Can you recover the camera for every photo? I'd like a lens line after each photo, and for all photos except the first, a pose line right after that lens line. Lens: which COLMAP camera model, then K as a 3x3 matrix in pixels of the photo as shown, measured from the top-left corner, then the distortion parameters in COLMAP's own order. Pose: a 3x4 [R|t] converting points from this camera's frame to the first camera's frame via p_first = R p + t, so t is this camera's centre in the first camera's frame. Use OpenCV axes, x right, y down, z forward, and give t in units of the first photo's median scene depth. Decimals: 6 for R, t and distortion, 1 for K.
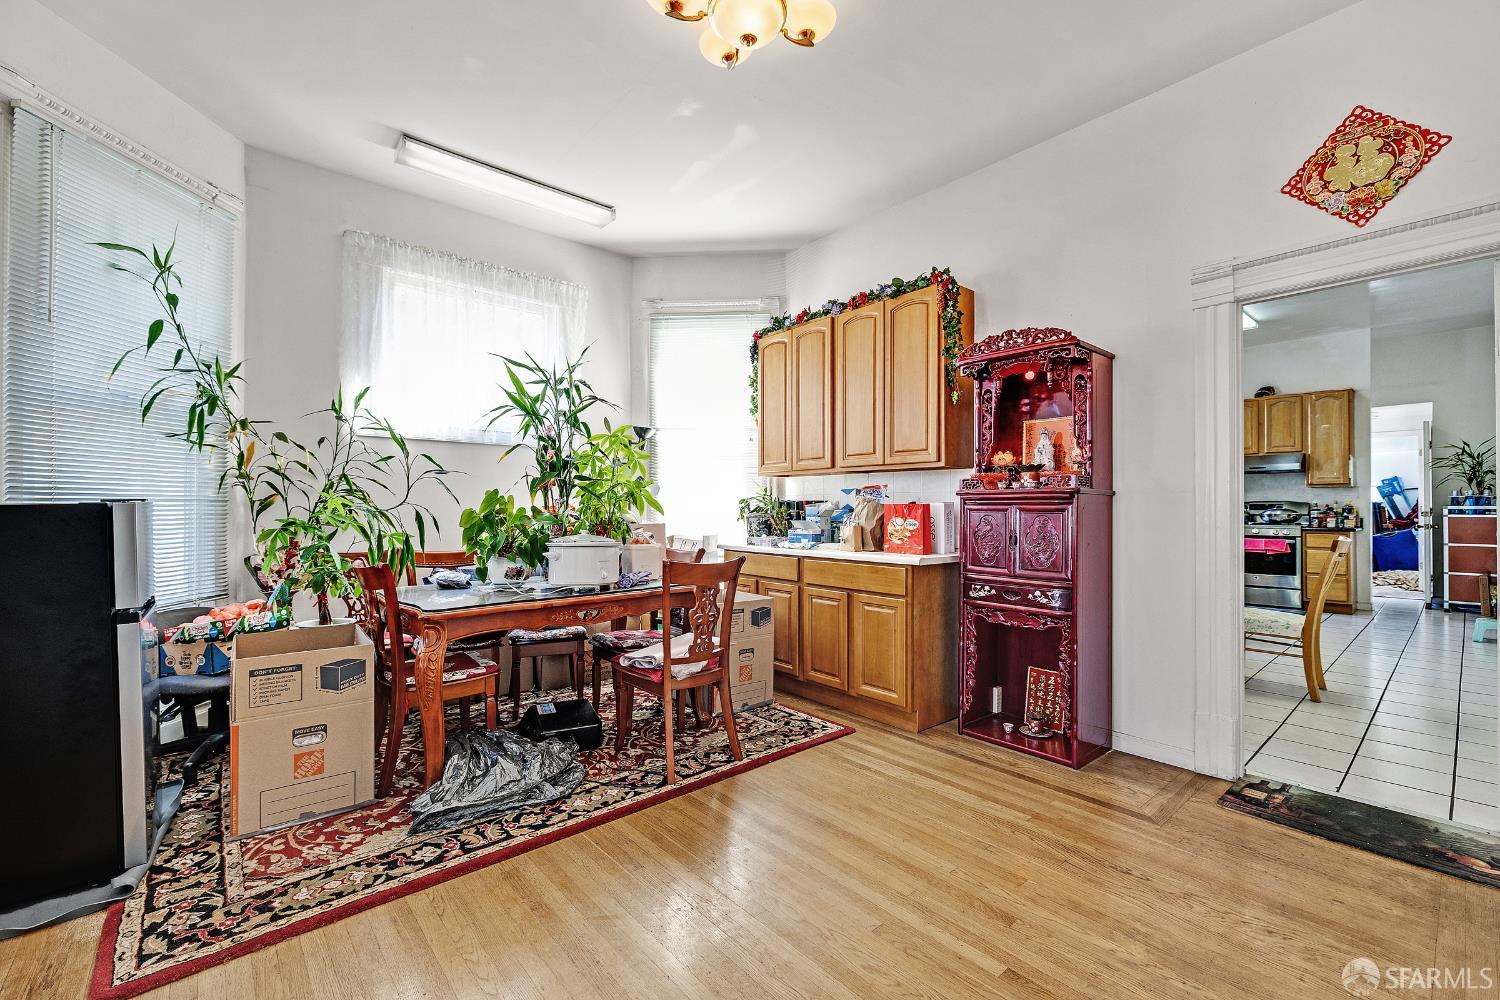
lens RADIAL K [[624.5, 0, 742.3], [0, 624.5, 504.1], [0, 0, 1]] dist [-0.001702, -0.000391]
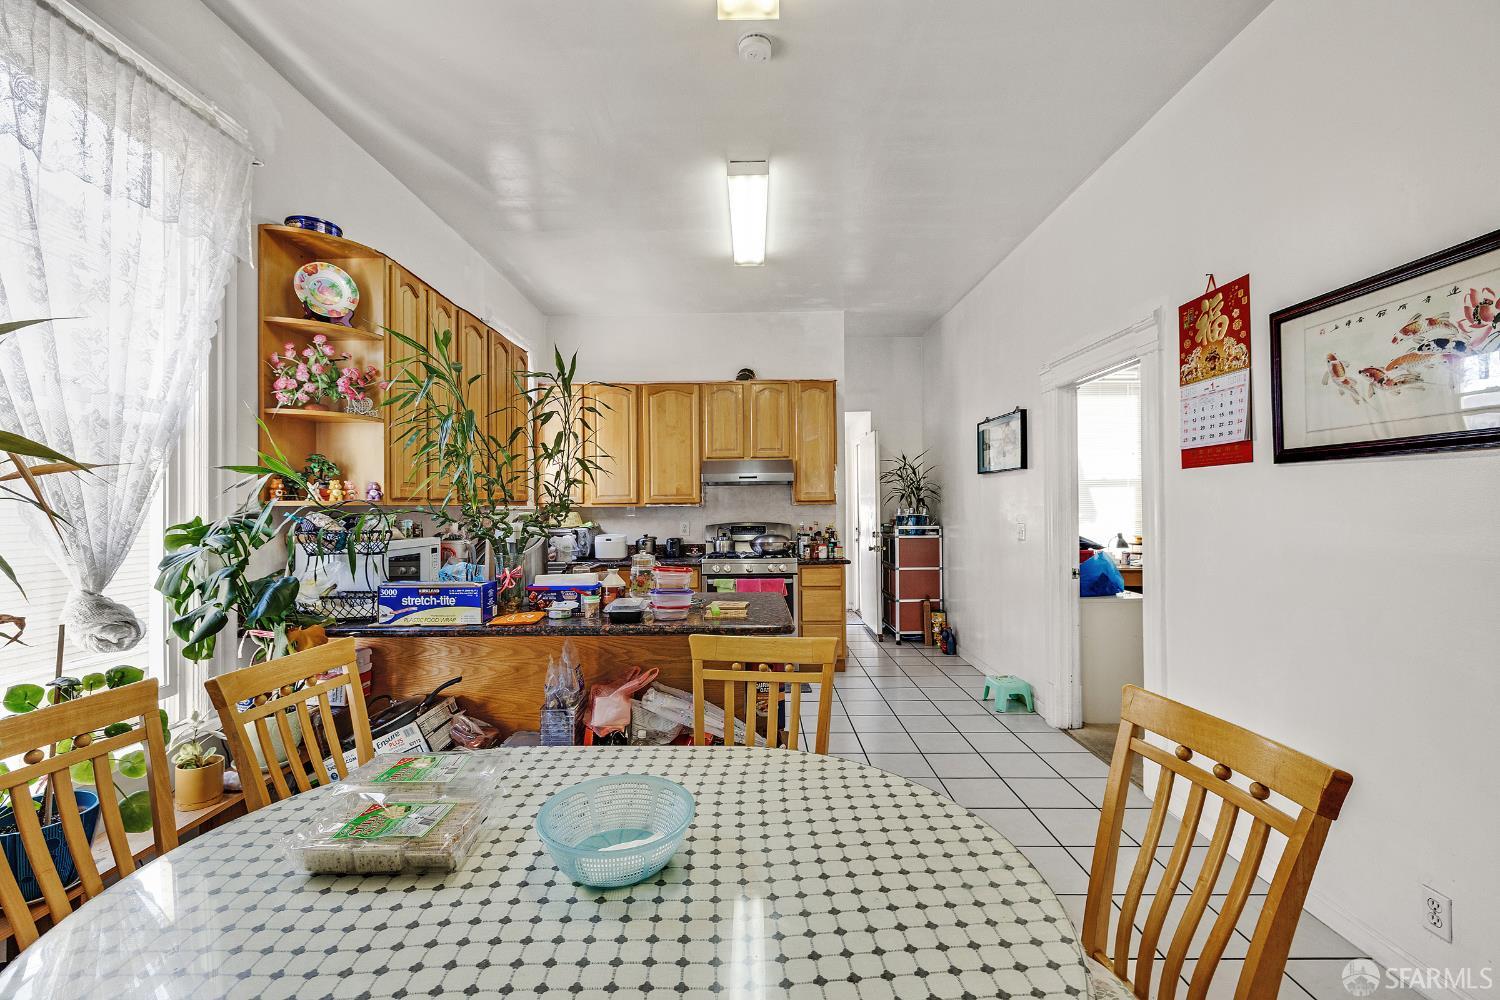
lens RADIAL K [[624.5, 0, 750.3], [0, 624.5, 504.6], [0, 0, 1]] dist [-0.001702, -0.000391]
pose [[0.650247, -0.003593, 0.759714, 0.302543], [0.005452, 0.999985, 0.000063, -0.028281], [-0.759703, 0.004101, 0.650257, 0.561007]]
